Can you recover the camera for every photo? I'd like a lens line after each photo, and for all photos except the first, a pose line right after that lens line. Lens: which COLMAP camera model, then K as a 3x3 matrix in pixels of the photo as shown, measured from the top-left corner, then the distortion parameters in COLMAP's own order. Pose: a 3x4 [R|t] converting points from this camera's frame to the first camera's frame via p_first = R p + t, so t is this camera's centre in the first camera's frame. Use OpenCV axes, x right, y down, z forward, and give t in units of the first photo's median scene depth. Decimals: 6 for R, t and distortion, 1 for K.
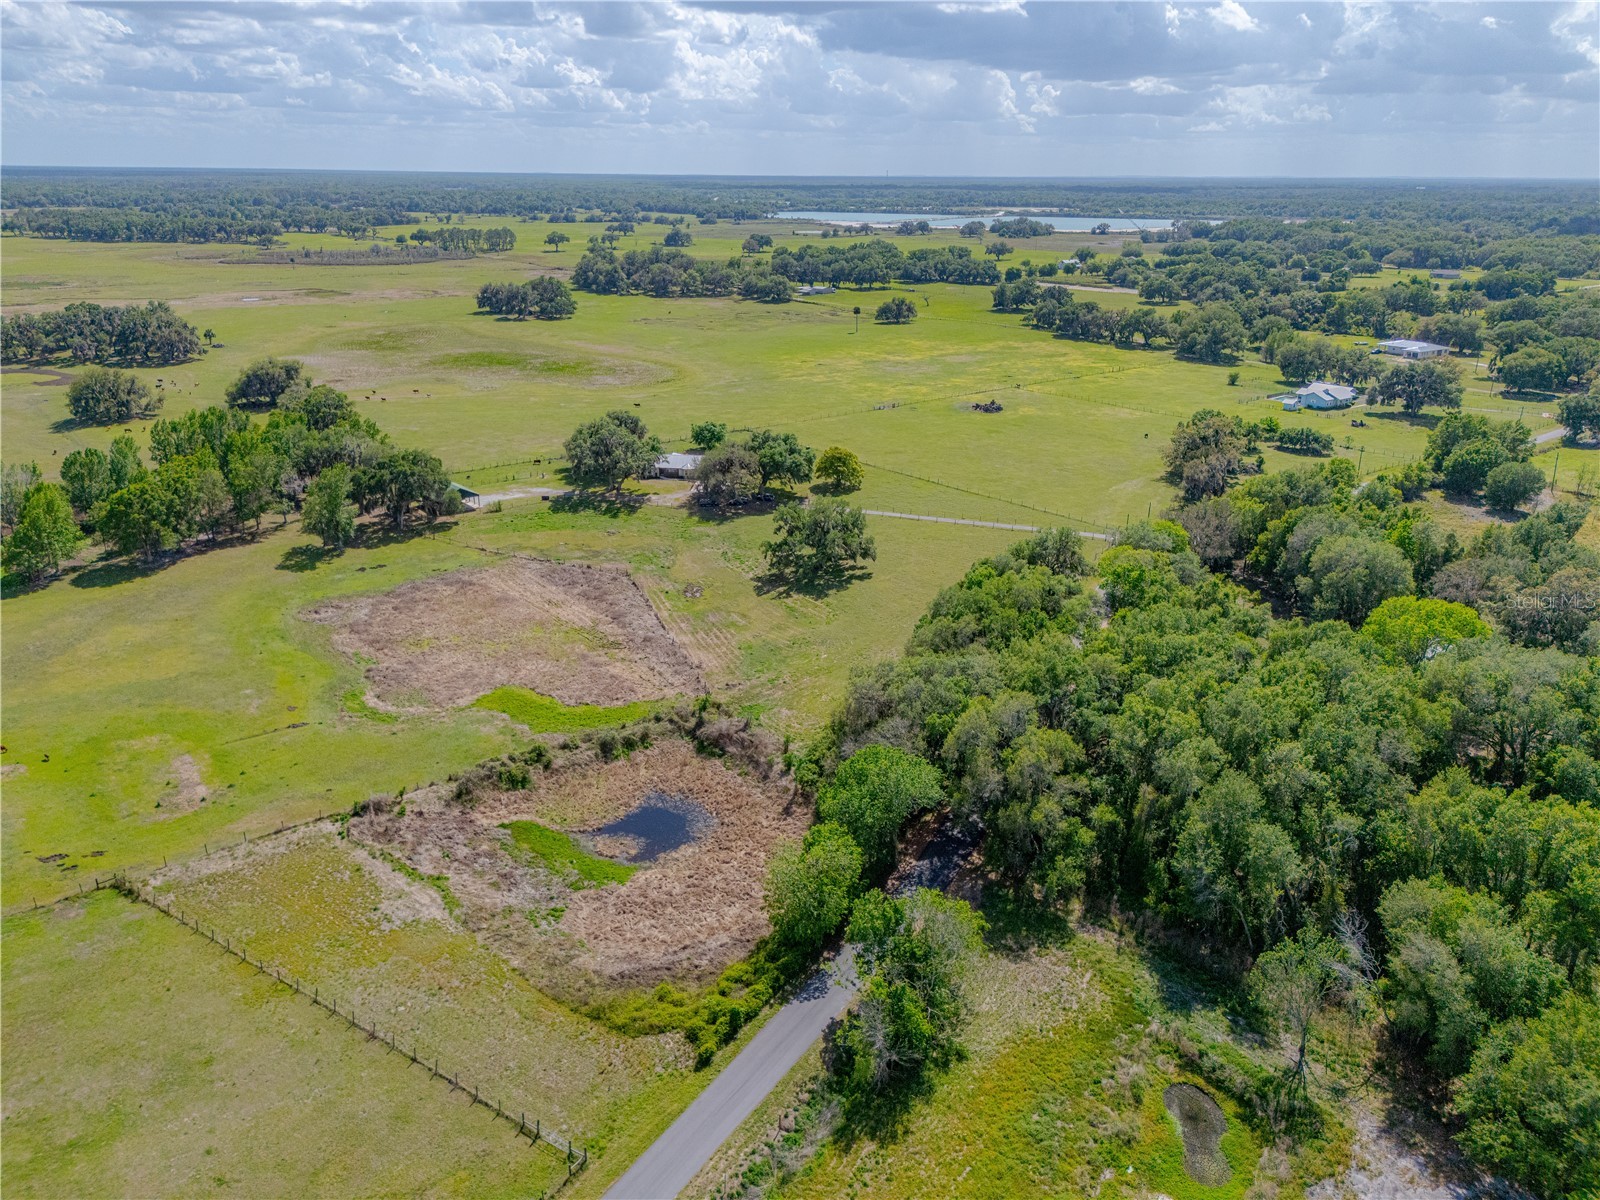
lens RADIAL K [[1170.0, 0, 803.6], [0, 1170.0, 606.2], [0, 0, 1]] dist [0.052075, -0.049291]
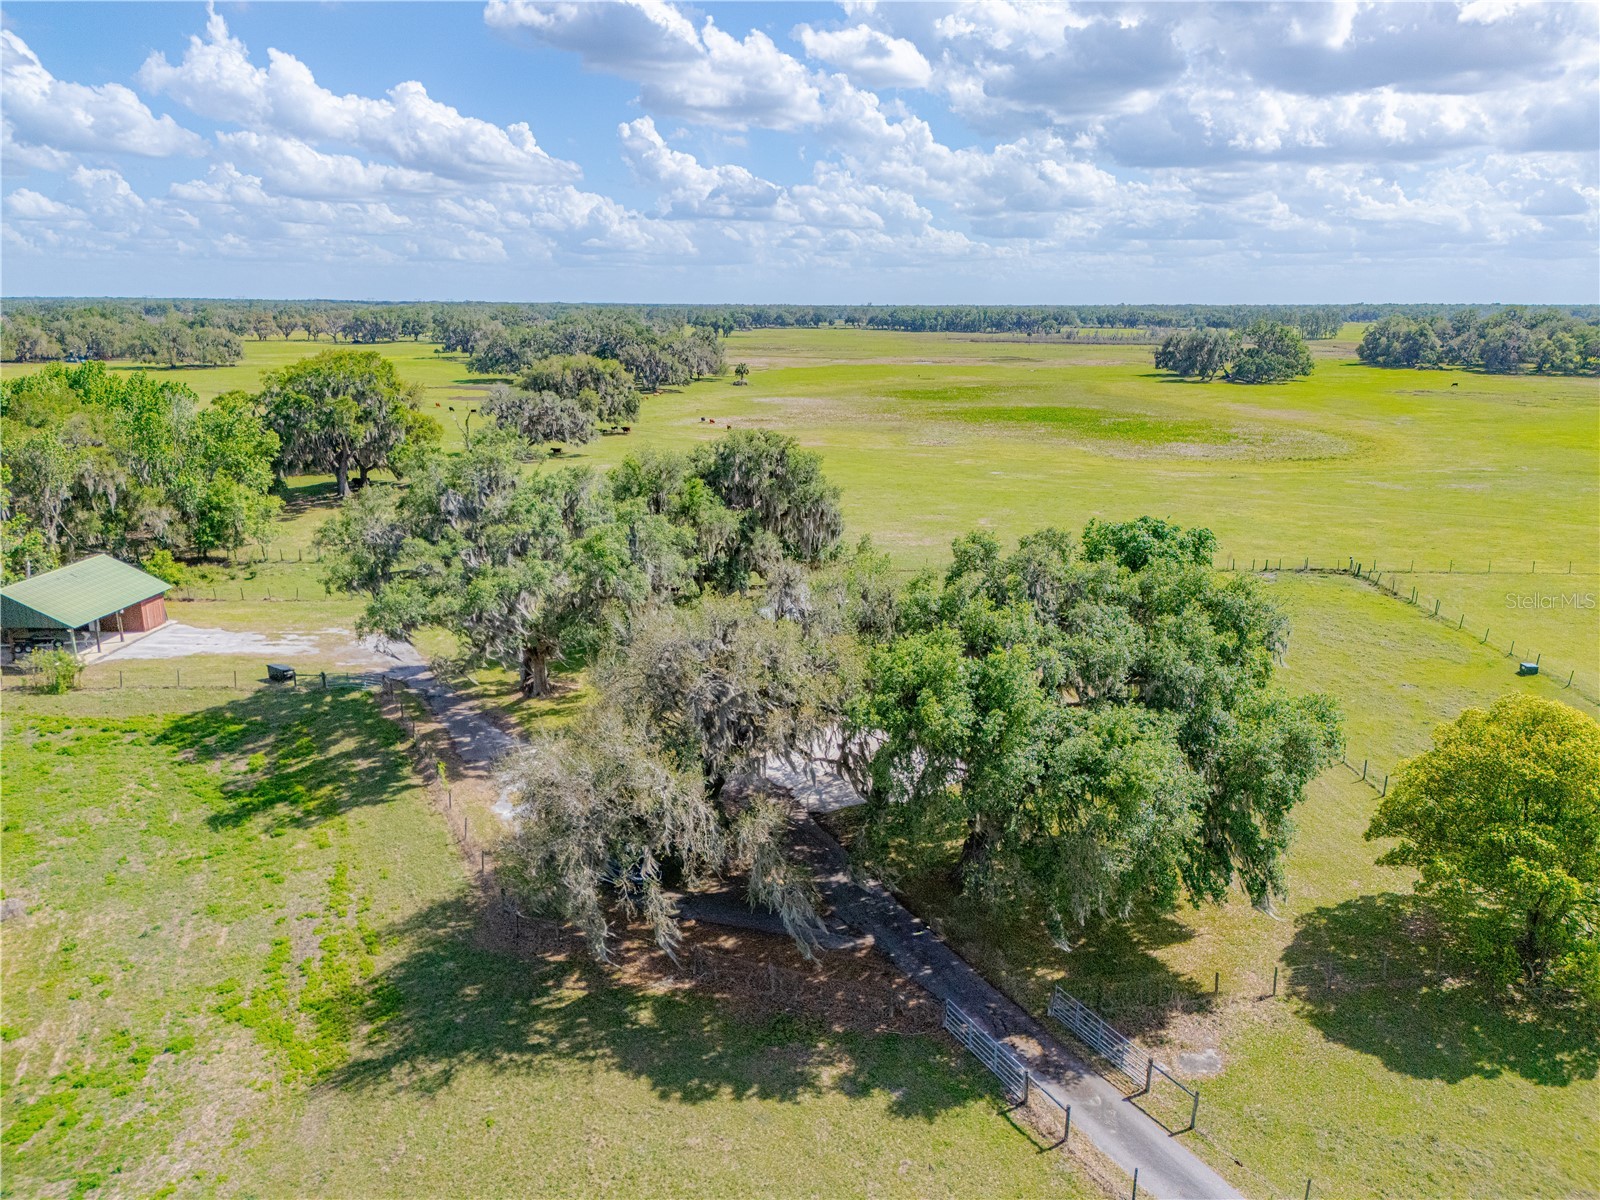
lens RADIAL K [[1185.3, 0, 793.8], [0, 1185.3, 595.4], [0, 0, 1]] dist [0.026847, -0.012284]
pose [[0.753647, 0.149095, -0.640146, 0.023450], [-0.223532, 0.974020, -0.036308, -0.057826], [0.618101, 0.170456, 0.767395, 0.385321]]
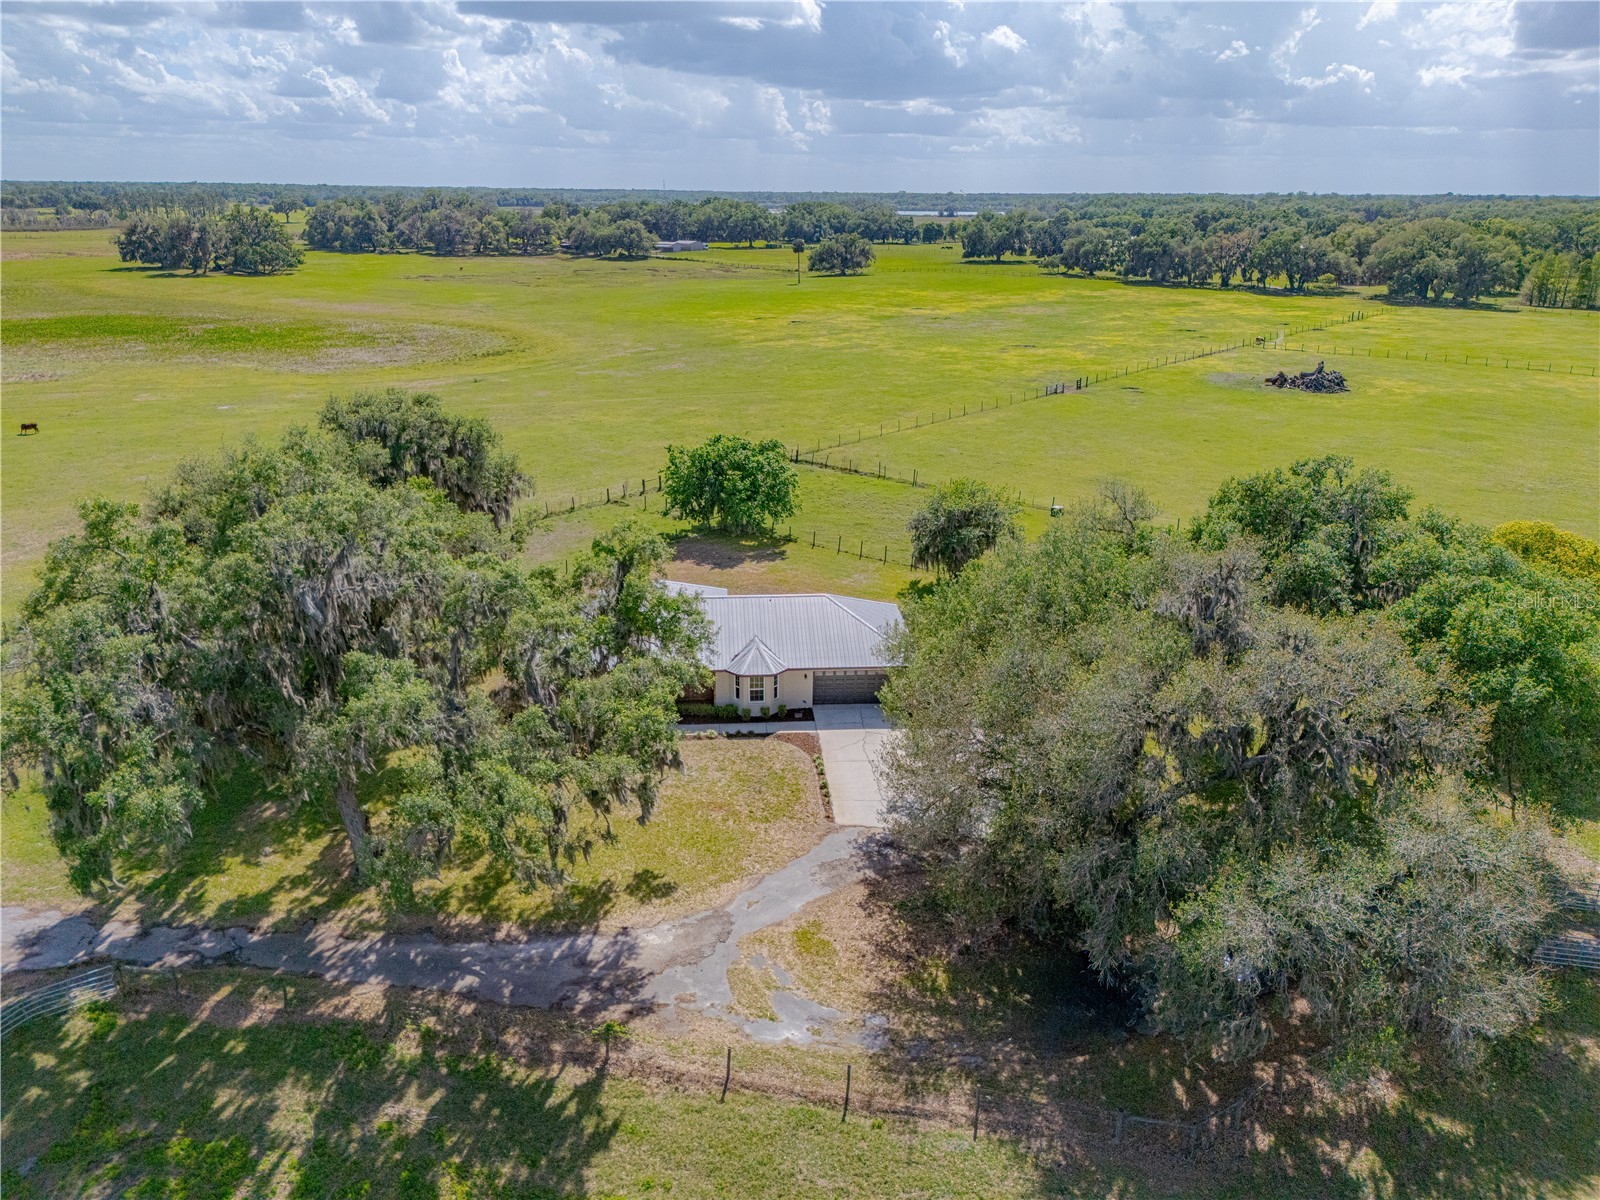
lens RADIAL K [[1170.0, 0, 803.6], [0, 1170.0, 606.2], [0, 0, 1]] dist [0.052075, -0.049291]
pose [[0.983081, -0.060292, 0.172962, -0.060495], [0.062624, 0.998005, -0.008054, -0.060794], [-0.172131, 0.018749, 0.984896, 0.386134]]
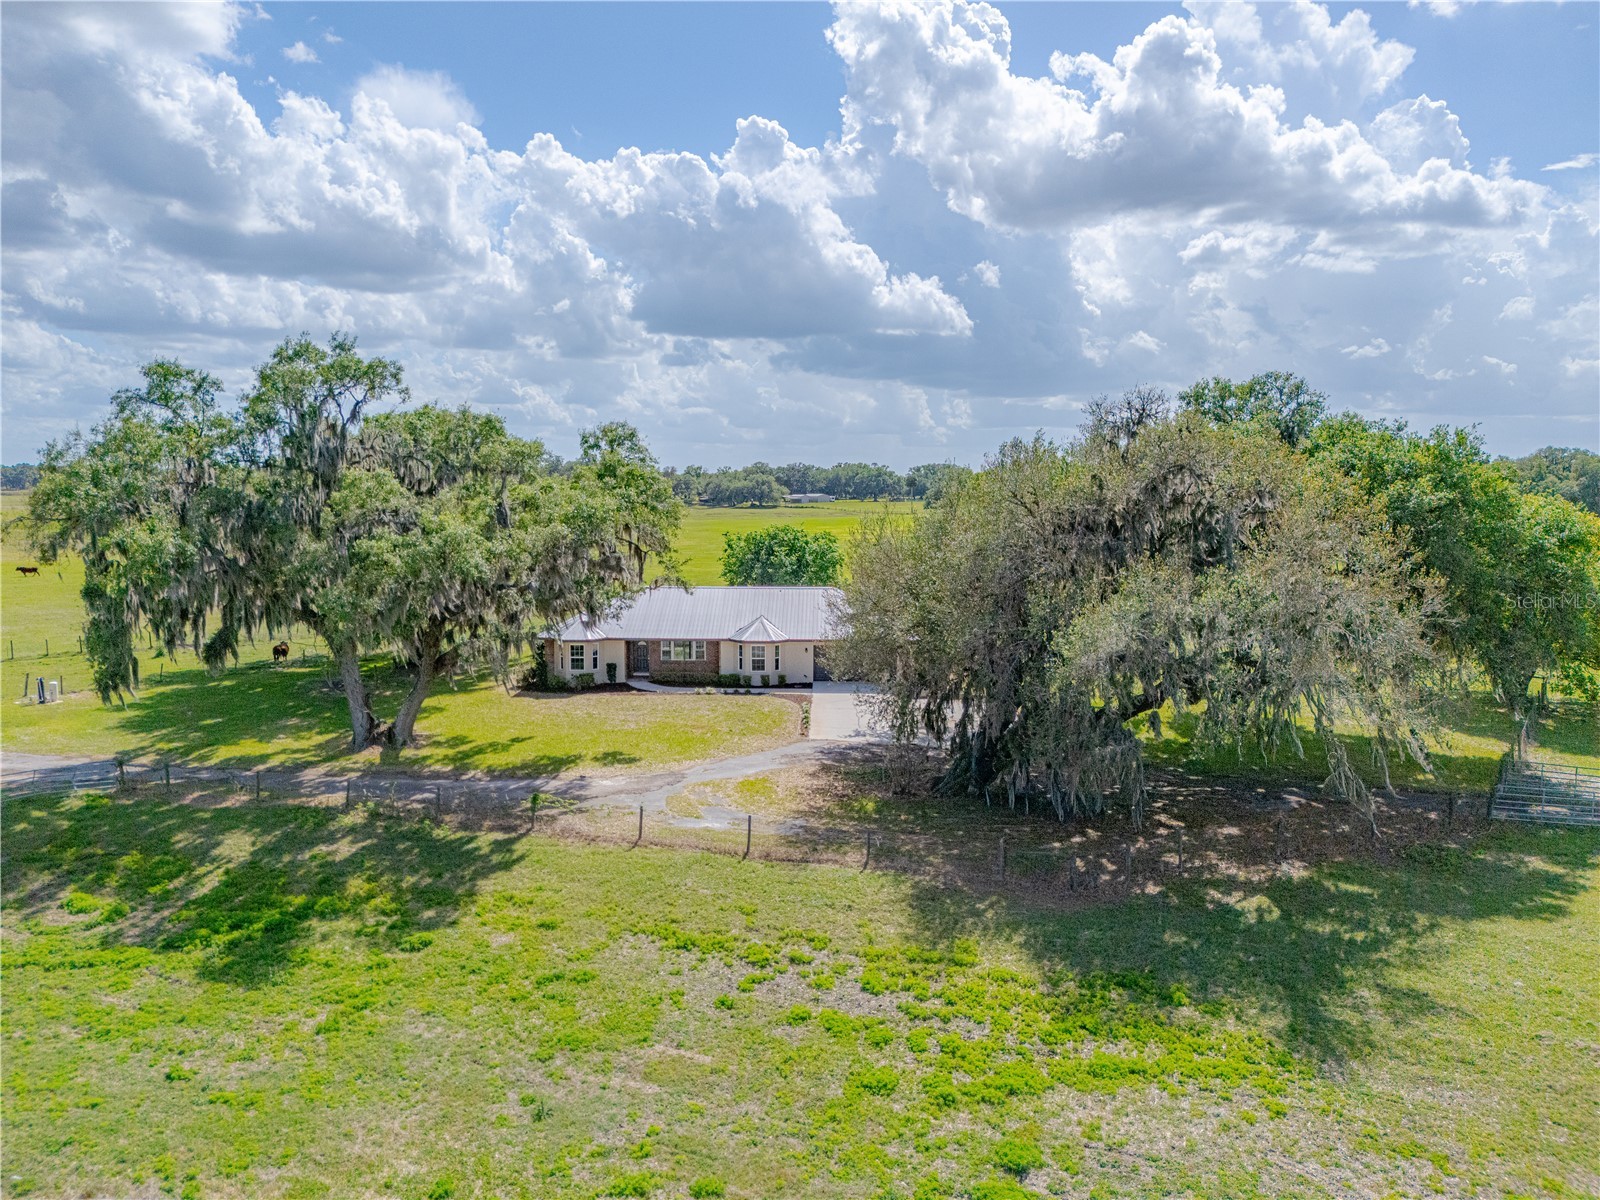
lens RADIAL K [[1170.0, 0, 803.6], [0, 1170.0, 606.2], [0, 0, 1]] dist [0.052075, -0.049291]
pose [[0.997690, -0.012165, 0.066835, -0.051000], [0.028112, 0.969578, -0.243163, -0.035148], [-0.061844, 0.244480, 0.967680, 0.382791]]
